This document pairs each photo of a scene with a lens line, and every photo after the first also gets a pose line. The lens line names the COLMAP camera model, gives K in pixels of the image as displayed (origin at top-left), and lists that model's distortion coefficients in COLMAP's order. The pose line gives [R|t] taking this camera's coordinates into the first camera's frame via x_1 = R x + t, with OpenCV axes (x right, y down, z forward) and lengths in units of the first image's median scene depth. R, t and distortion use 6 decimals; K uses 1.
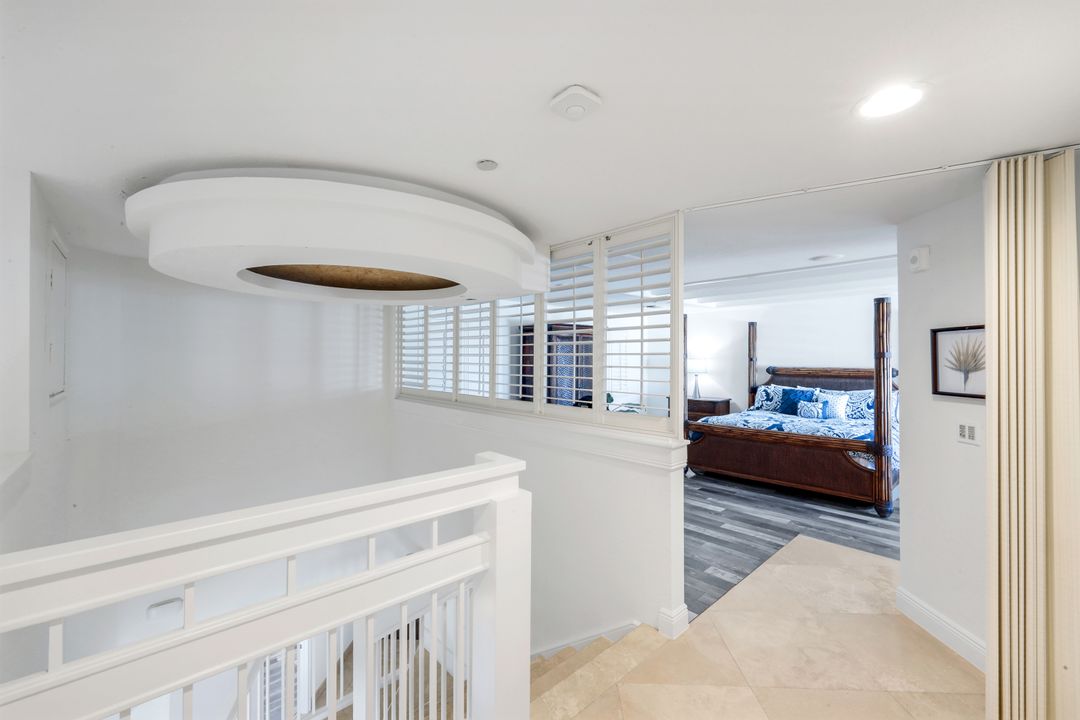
lens RADIAL K [[440.8, 0, 538.2], [0, 440.8, 354.7], [0, 0, 1]] dist [0.001465, 0.000166]
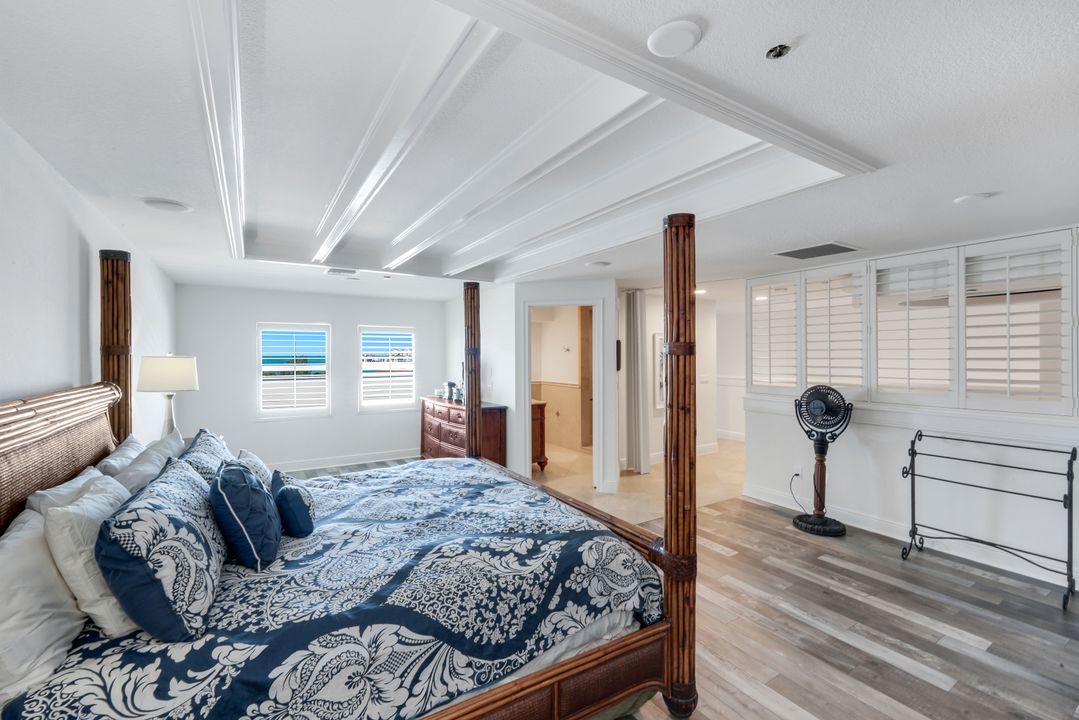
lens RADIAL K [[451.6, 0, 539.5], [0, 451.6, 360.0], [0, 0, 1]] dist [-0.000107, -0.000012]
pose [[-0.983723, 0.001691, 0.179682, 0.437551], [0.002784, 0.999979, 0.005829, 0.011438], [-0.179668, 0.006235, -0.983708, 1.607756]]
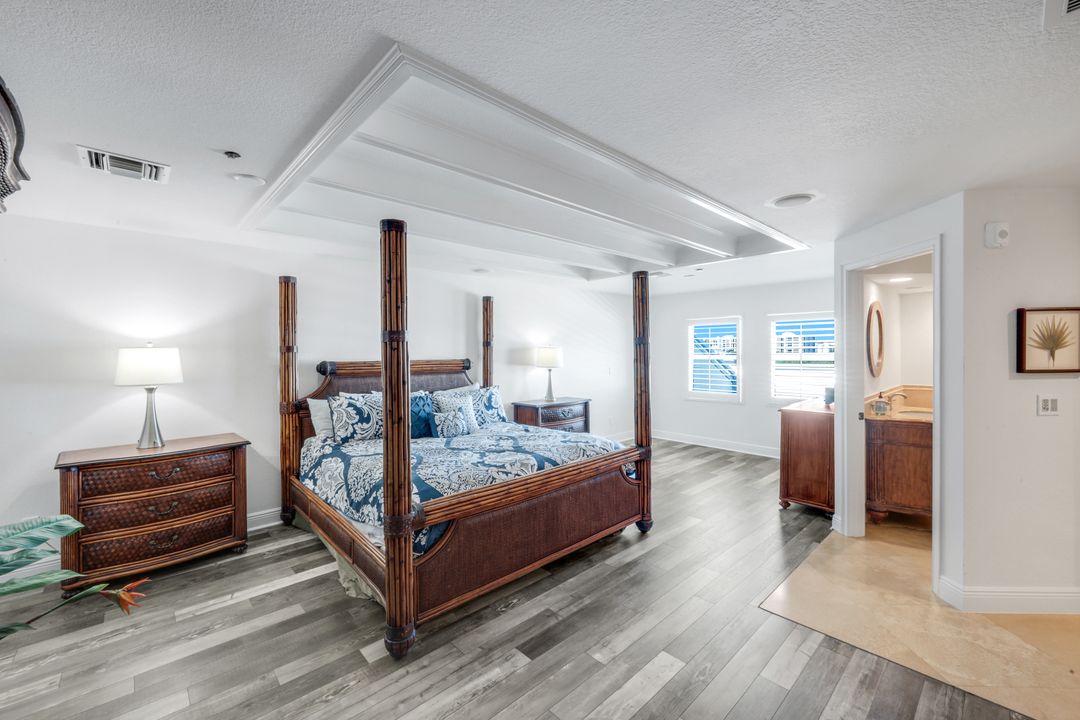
lens RADIAL K [[440.8, 0, 538.2], [0, 440.8, 354.7], [0, 0, 1]] dist [0.001465, 0.000166]
pose [[-0.005275, -0.008303, 0.999952, -0.050400], [0.000454, 0.999965, 0.008305, 0.019658], [-0.999986, 0.000498, -0.005271, 1.060769]]
